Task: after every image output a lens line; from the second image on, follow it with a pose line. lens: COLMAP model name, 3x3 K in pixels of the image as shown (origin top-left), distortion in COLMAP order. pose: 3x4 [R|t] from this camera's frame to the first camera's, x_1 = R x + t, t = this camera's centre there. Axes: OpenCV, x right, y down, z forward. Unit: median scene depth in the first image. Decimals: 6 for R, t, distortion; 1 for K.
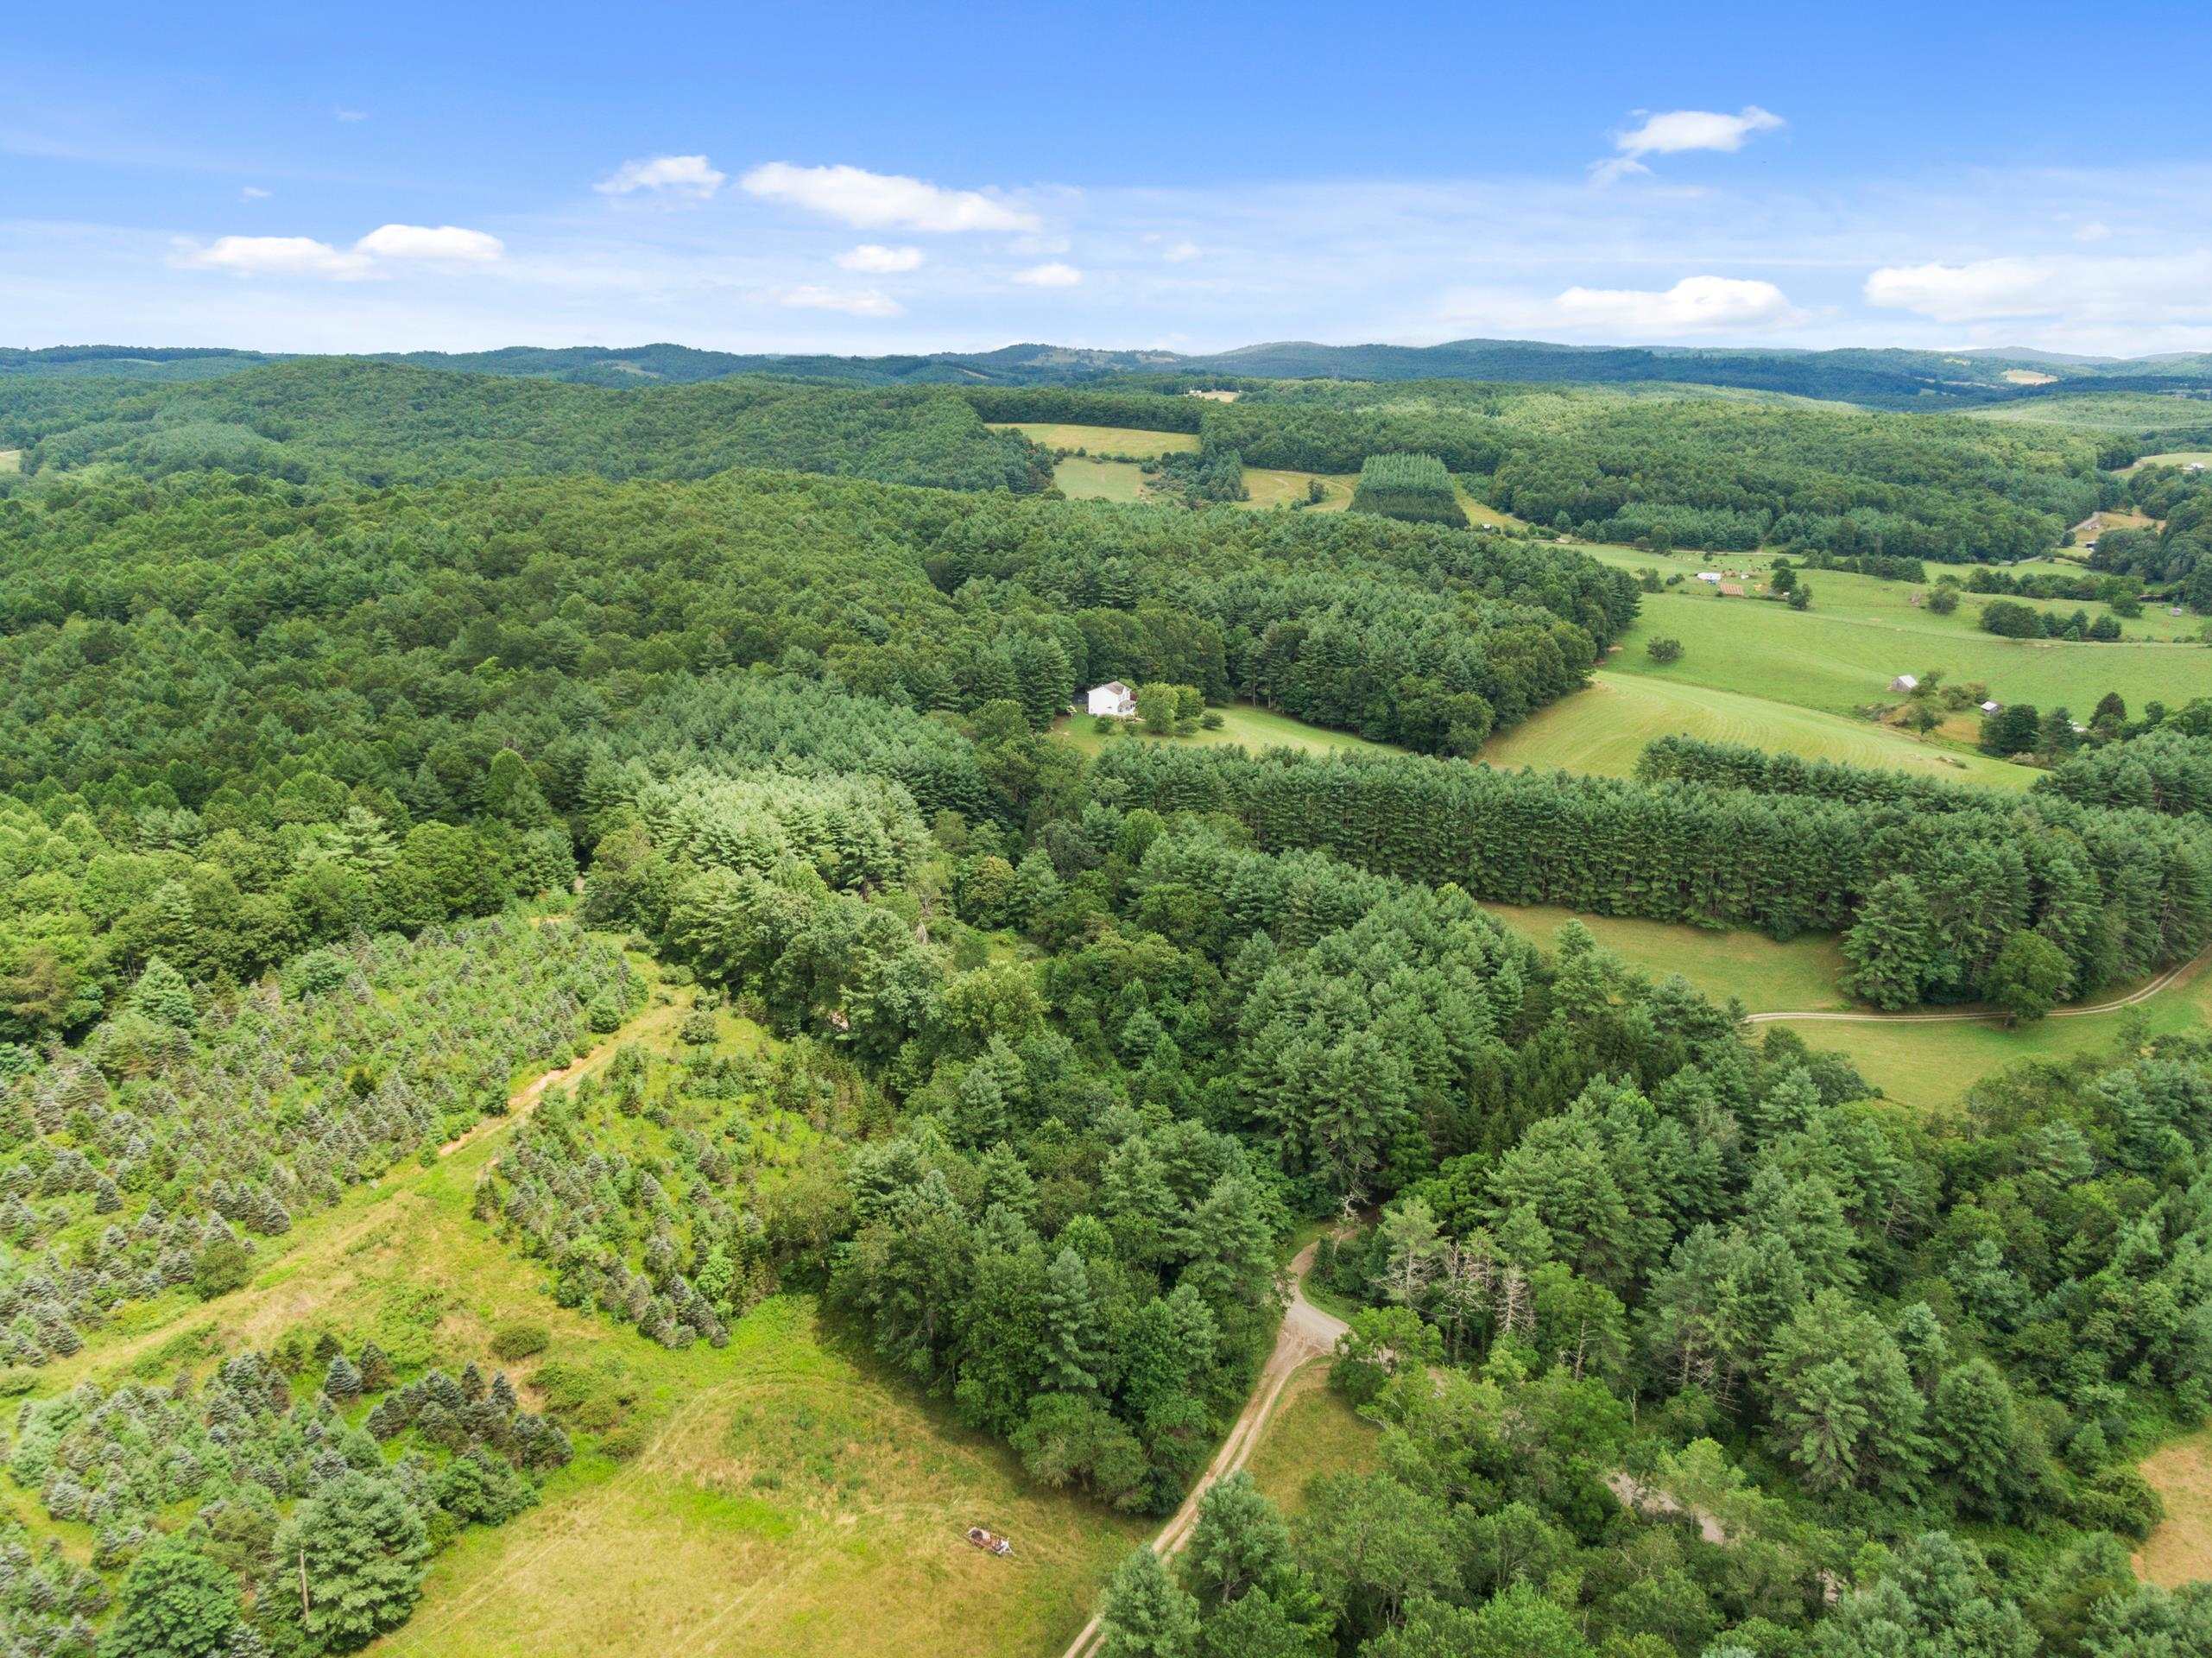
lens RADIAL K [[1602.8, 0, 1106.0], [0, 1602.8, 829.0], [0, 0, 1]] dist [0.054828, -0.079645]
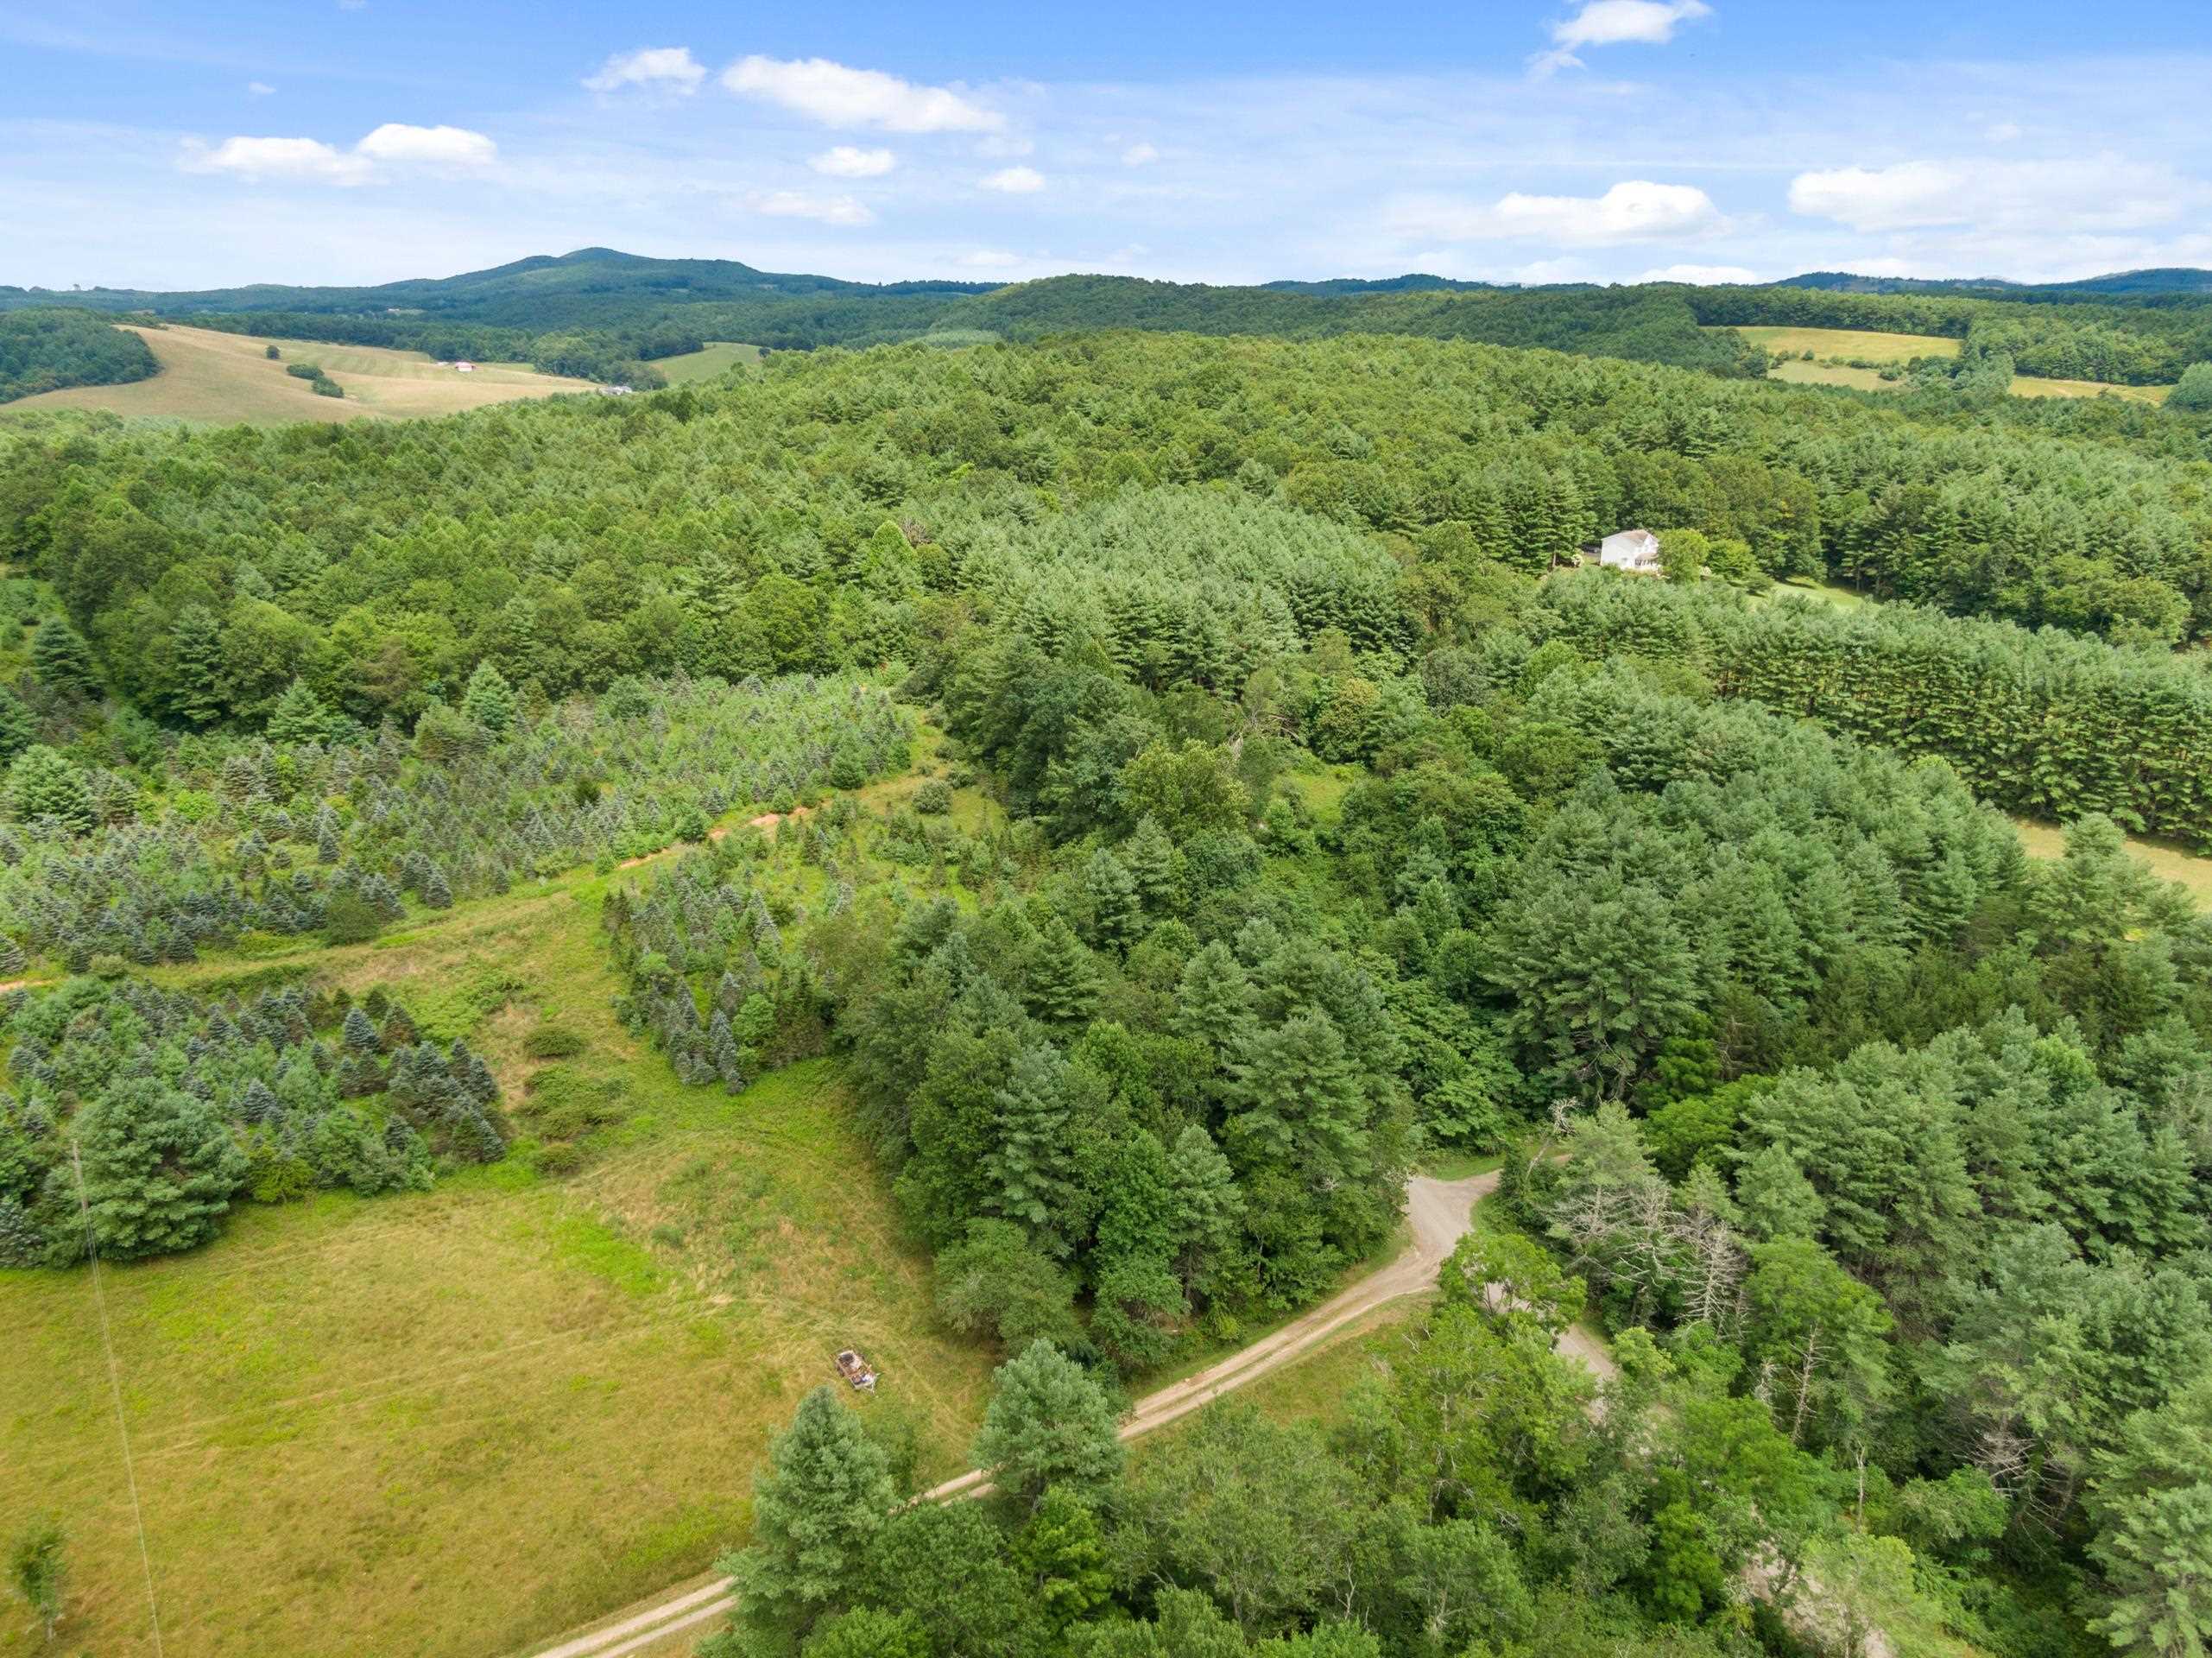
lens RADIAL K [[1598.9, 0, 1106.0], [0, 1598.9, 829.0], [0, 0, 1]] dist [0.050139, -0.086819]
pose [[0.895879, 0.130948, -0.424563, 0.239350], [-0.119017, 0.991388, 0.054633, 0.087433], [0.428061, 0.001586, 0.903748, 0.246844]]
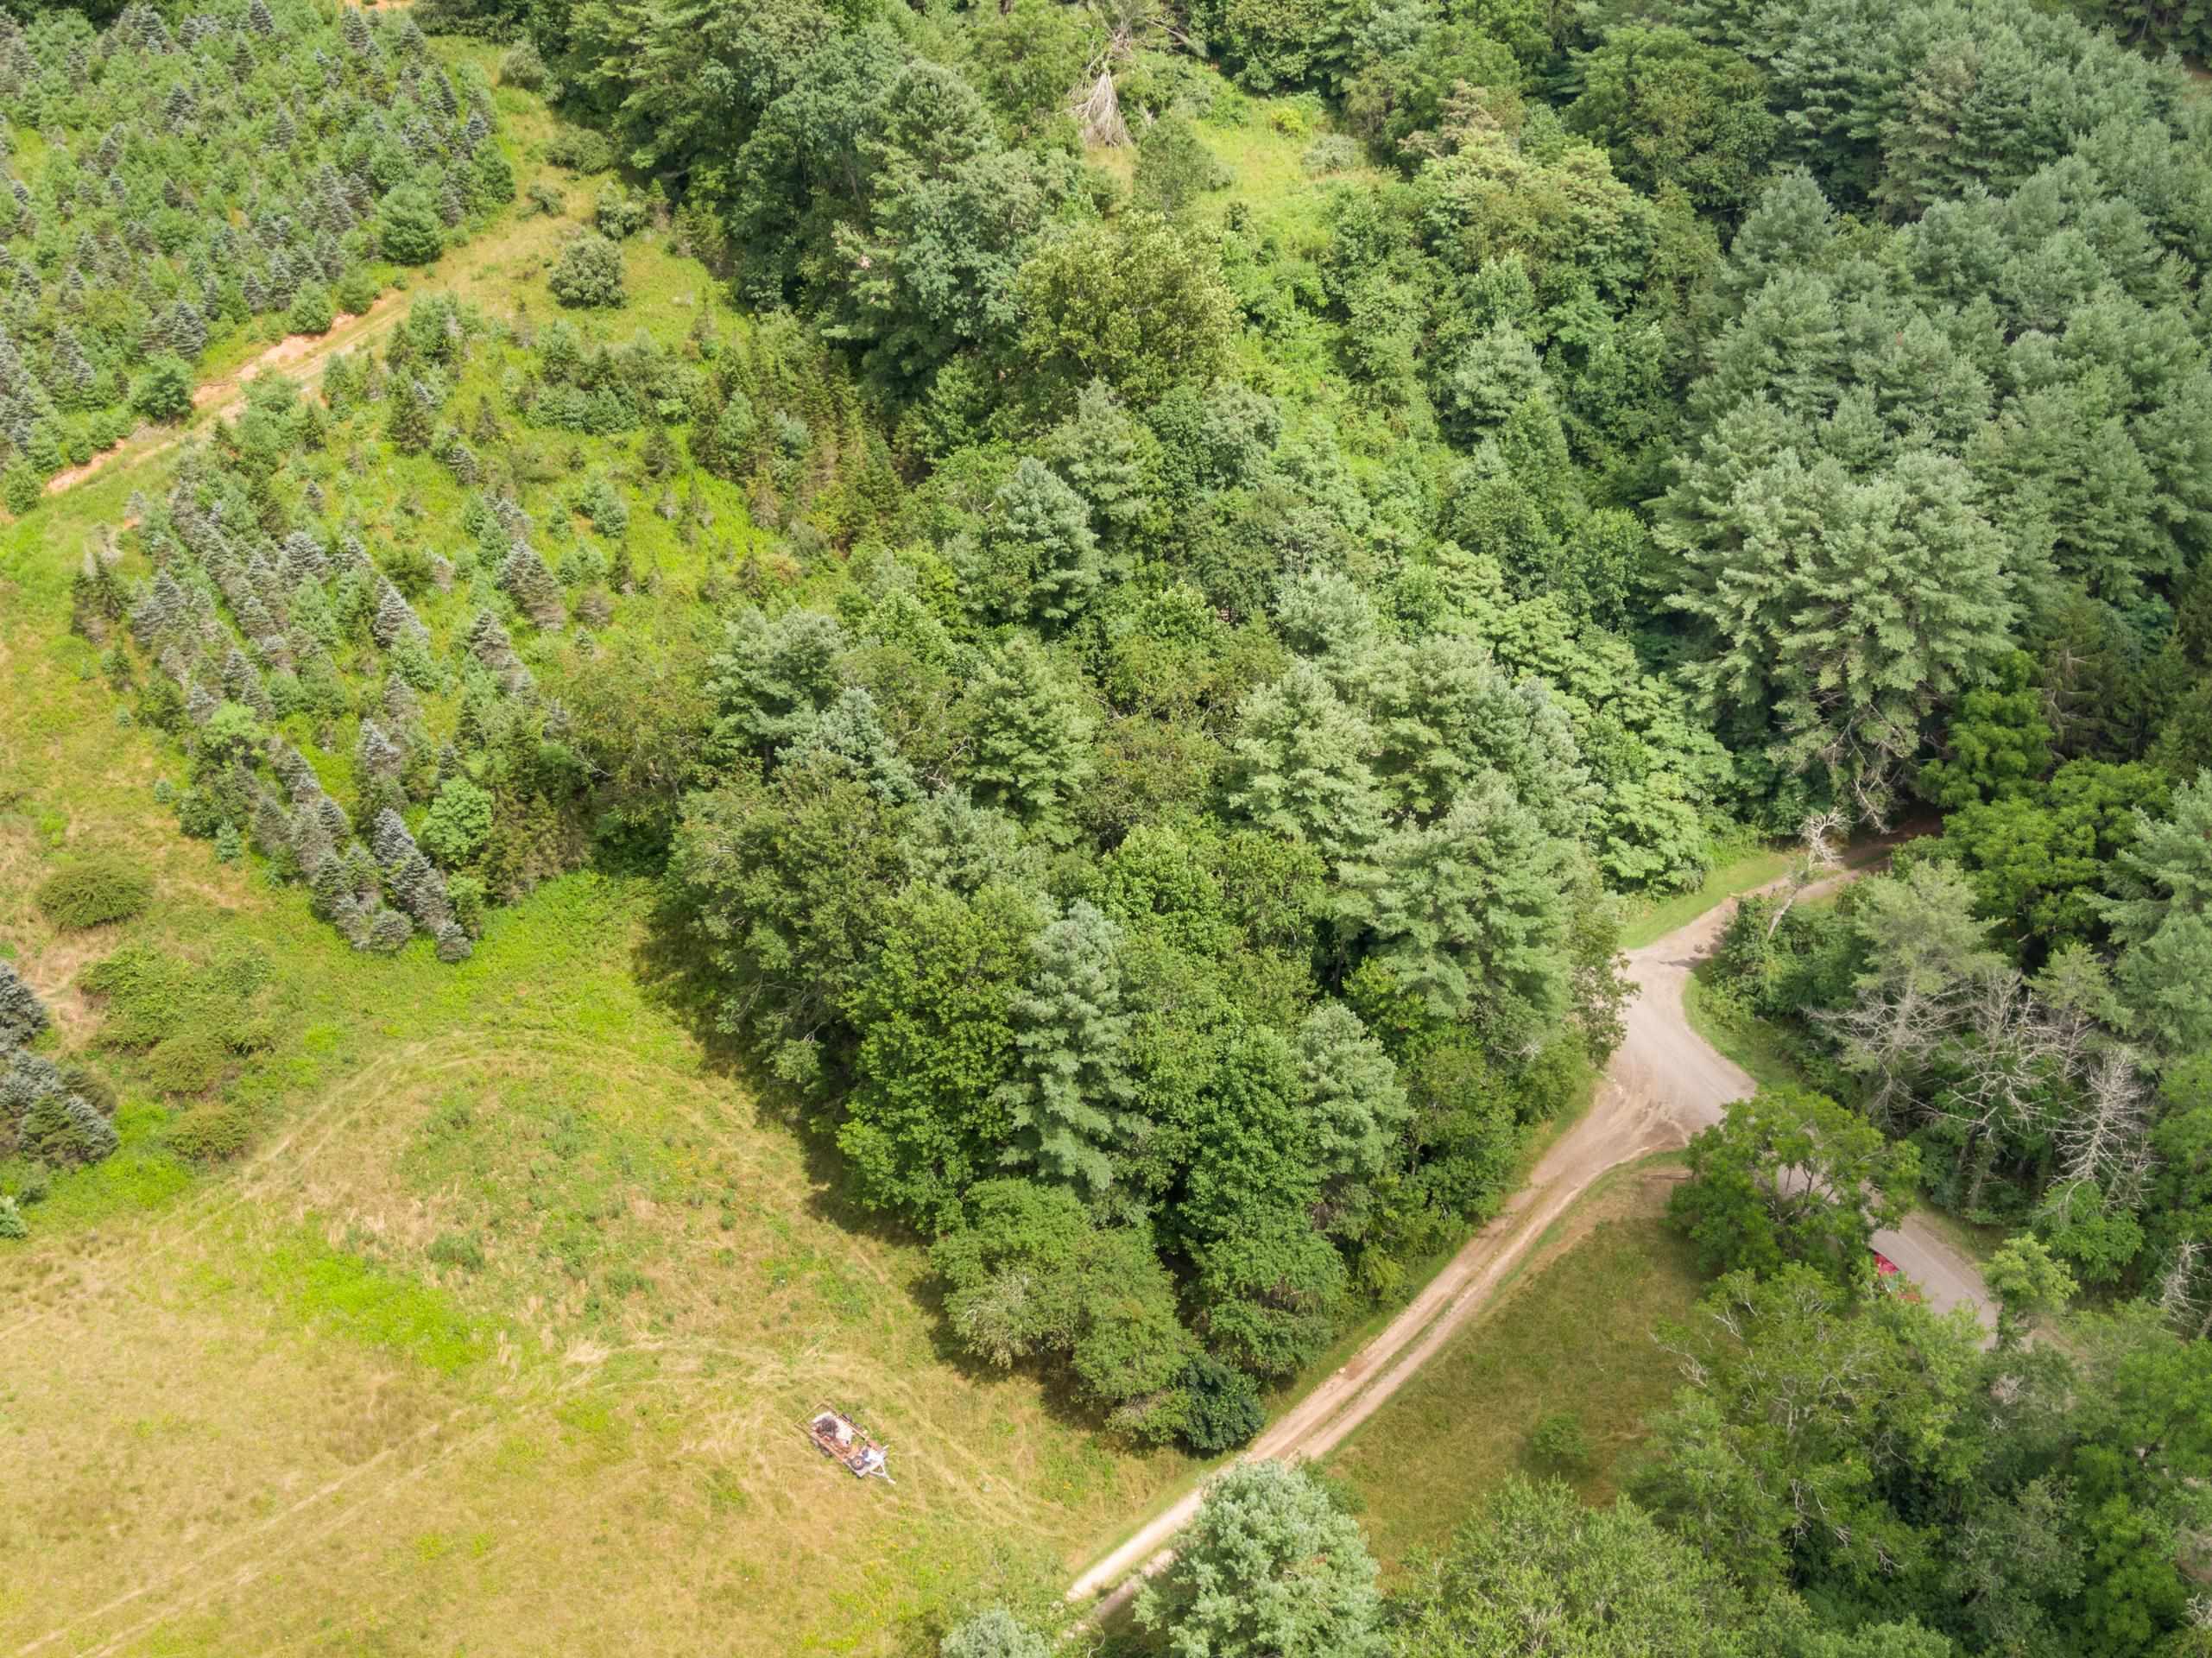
lens RADIAL K [[2970.0, 0, 1106.0], [0, 2970.0, 829.0], [0, 0, 1]] dist [0.013209, -0.062089]
pose [[0.967666, 0.138853, -0.210577, 0.123137], [-0.059138, 0.936465, 0.345740, -0.043167], [0.245205, -0.322108, 0.914397, 0.172291]]
